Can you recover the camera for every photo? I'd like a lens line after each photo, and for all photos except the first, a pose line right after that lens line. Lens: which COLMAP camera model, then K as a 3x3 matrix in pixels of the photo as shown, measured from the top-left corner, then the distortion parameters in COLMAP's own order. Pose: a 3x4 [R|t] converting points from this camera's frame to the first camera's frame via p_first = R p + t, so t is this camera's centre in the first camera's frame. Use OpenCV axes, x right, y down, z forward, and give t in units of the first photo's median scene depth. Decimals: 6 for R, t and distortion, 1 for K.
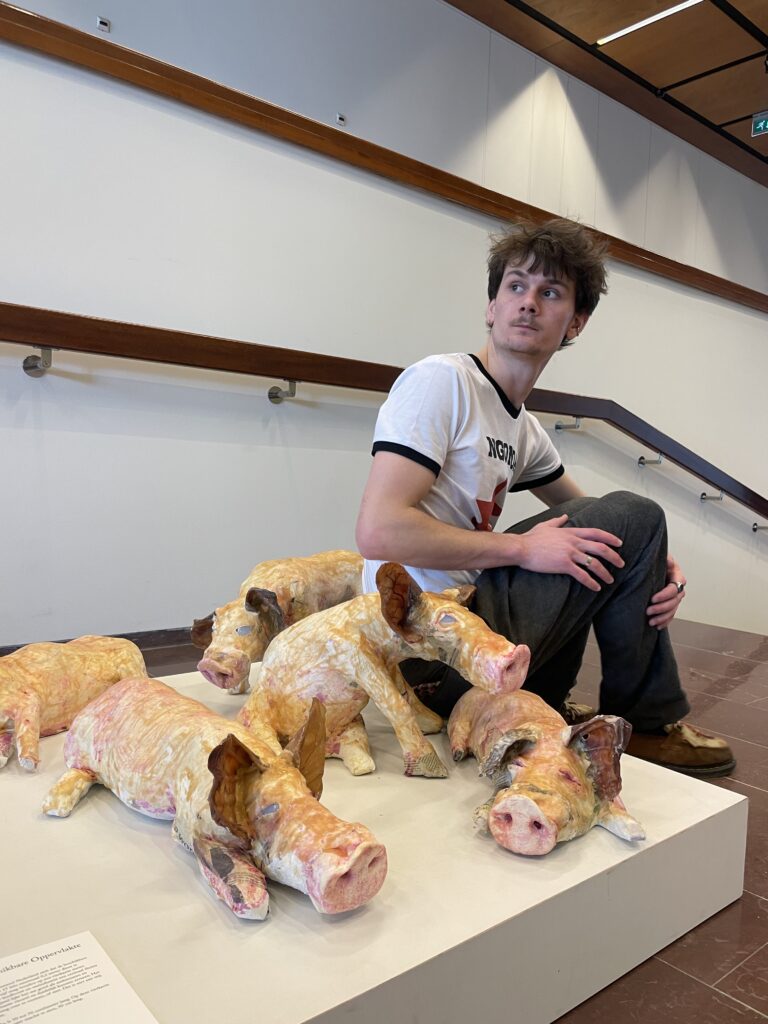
lens RADIAL K [[793.7, 0, 389.1], [0, 793.7, 511.1], [0, 0, 1]] dist [0.069185, -0.008911]
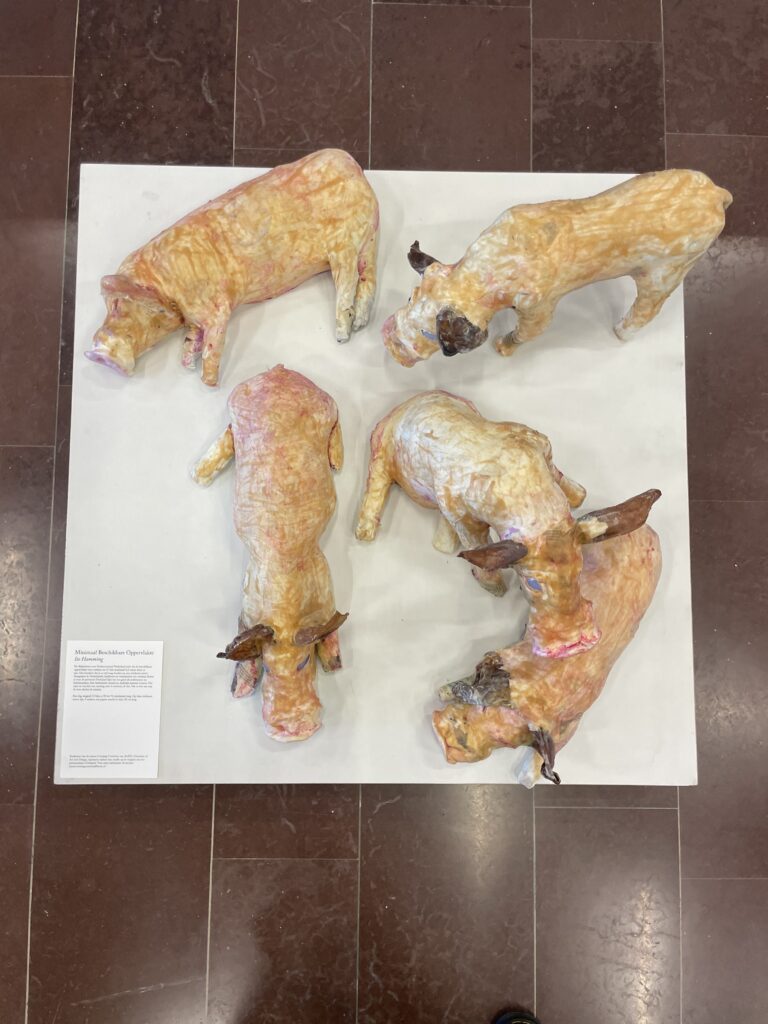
lens RADIAL K [[793.7, 0, 388.6], [0, 793.7, 510.8], [0, 0, 1]] dist [0.069185, -0.008911]
pose [[0.762708, 0.640219, -0.091633, -0.018916], [-0.022280, 0.167609, 0.985602, -0.695544], [0.646360, -0.749684, 0.142101, 0.748401]]
